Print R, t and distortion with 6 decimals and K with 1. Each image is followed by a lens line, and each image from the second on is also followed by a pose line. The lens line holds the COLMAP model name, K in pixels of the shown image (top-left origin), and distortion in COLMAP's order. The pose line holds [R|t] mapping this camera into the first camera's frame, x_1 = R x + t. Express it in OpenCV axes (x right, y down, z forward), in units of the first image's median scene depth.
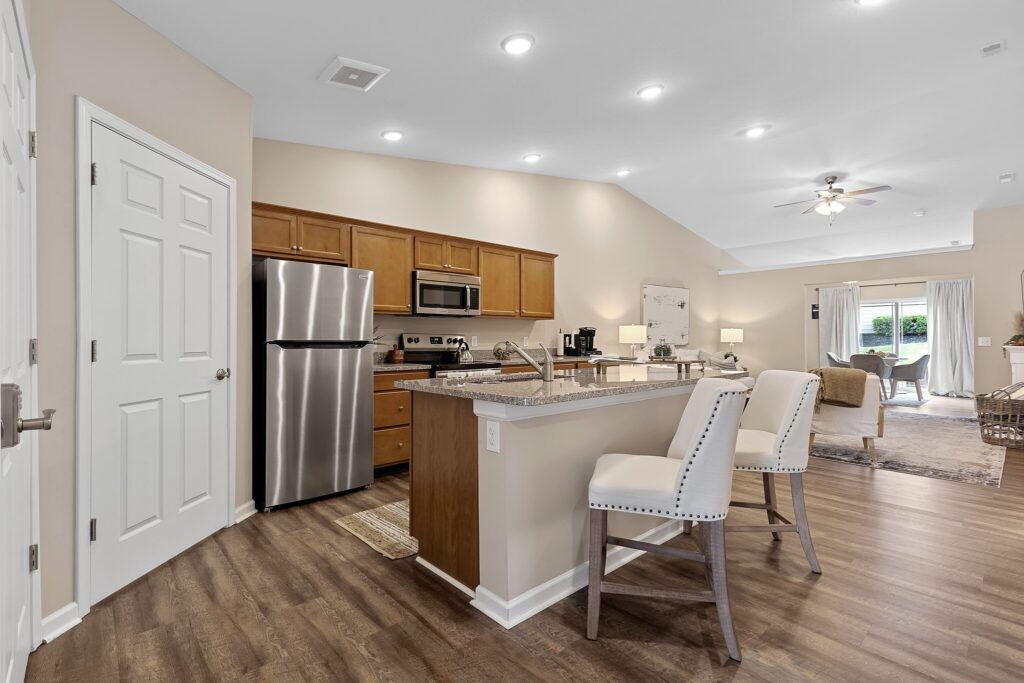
lens RADIAL K [[465.8, 0, 508.7], [0, 465.8, 335.7], [0, 0, 1]] dist [0.011116, -0.000162]
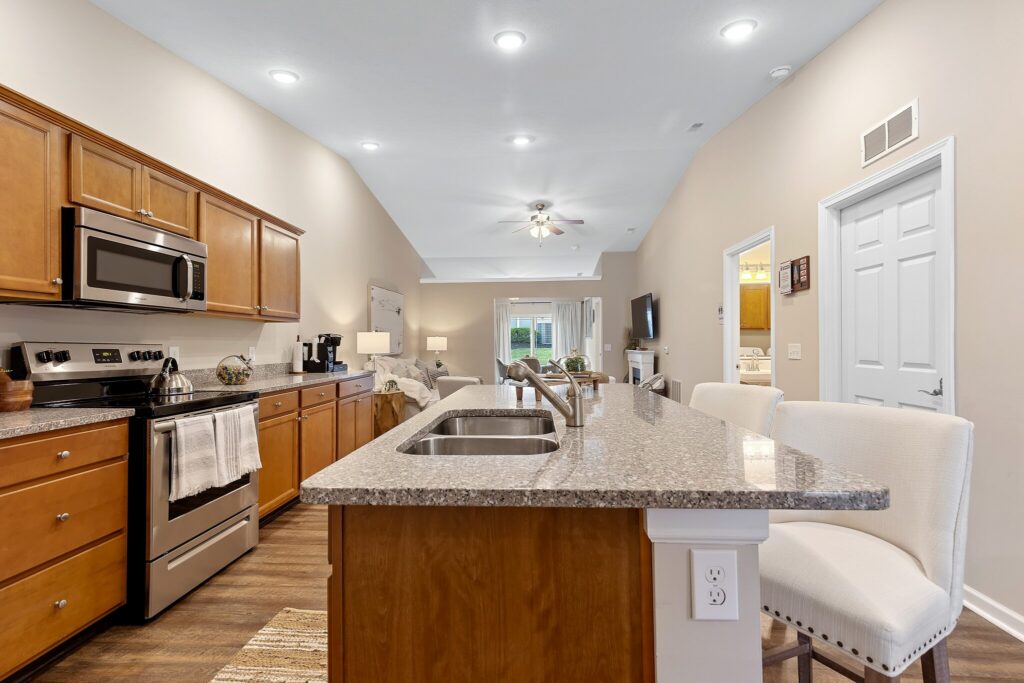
lens RADIAL K [[458.0, 0, 504.4], [0, 458.0, 340.9], [0, 0, 1]] dist [0.011879, 0.000109]
pose [[0.723129, 0.000958, 0.690712, -0.175887], [0.003057, 0.999985, -0.004587, -0.002448], [-0.690706, 0.005428, 0.723115, 0.312453]]
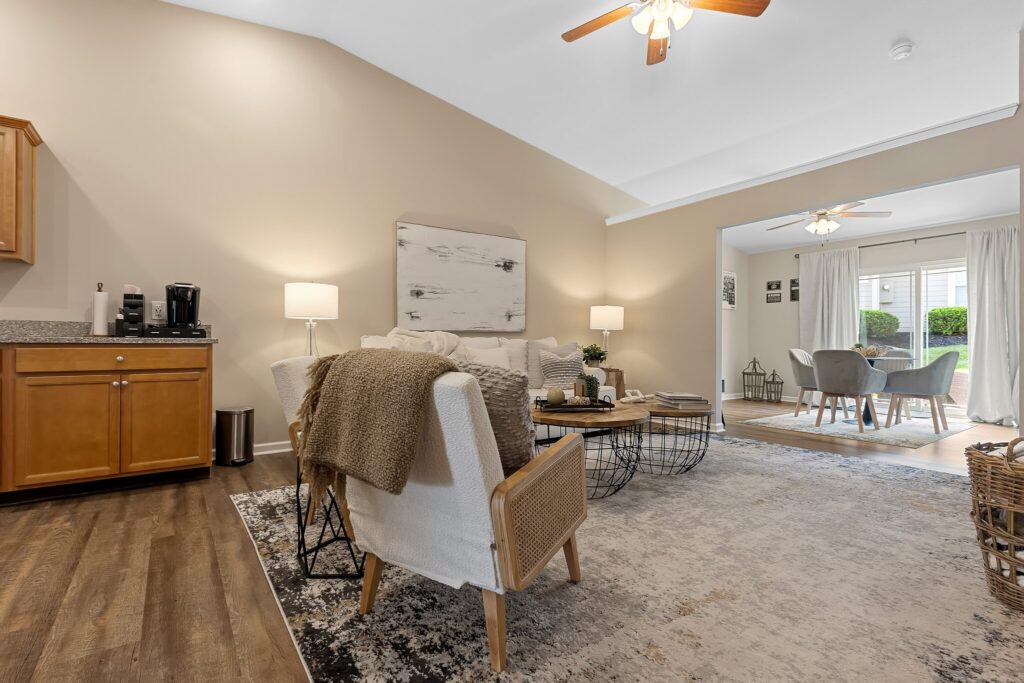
lens RADIAL K [[469.6, 0, 505.5], [0, 469.6, 341.3], [0, 0, 1]] dist [0.003650, -0.000035]
pose [[0.993242, 0.006189, -0.115895, 0.718945], [-0.006311, 0.999980, -0.000688, 0.054269], [0.115888, 0.001414, 0.993261, 0.641249]]
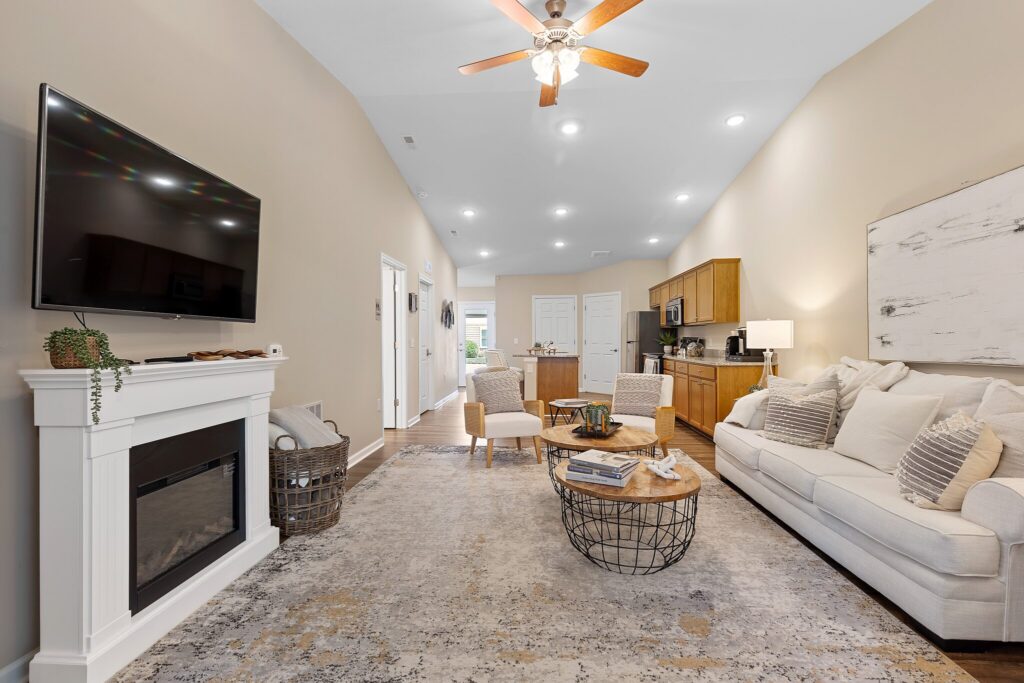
lens RADIAL K [[477.1, 0, 501.8], [0, 477.1, 341.6], [0, 0, 1]] dist [0.002750, -0.000155]
pose [[-0.729567, 0.004866, -0.683892, 1.293989], [0.004858, 0.999986, 0.001933, 0.004771], [0.683892, -0.001912, -0.729581, 1.608293]]
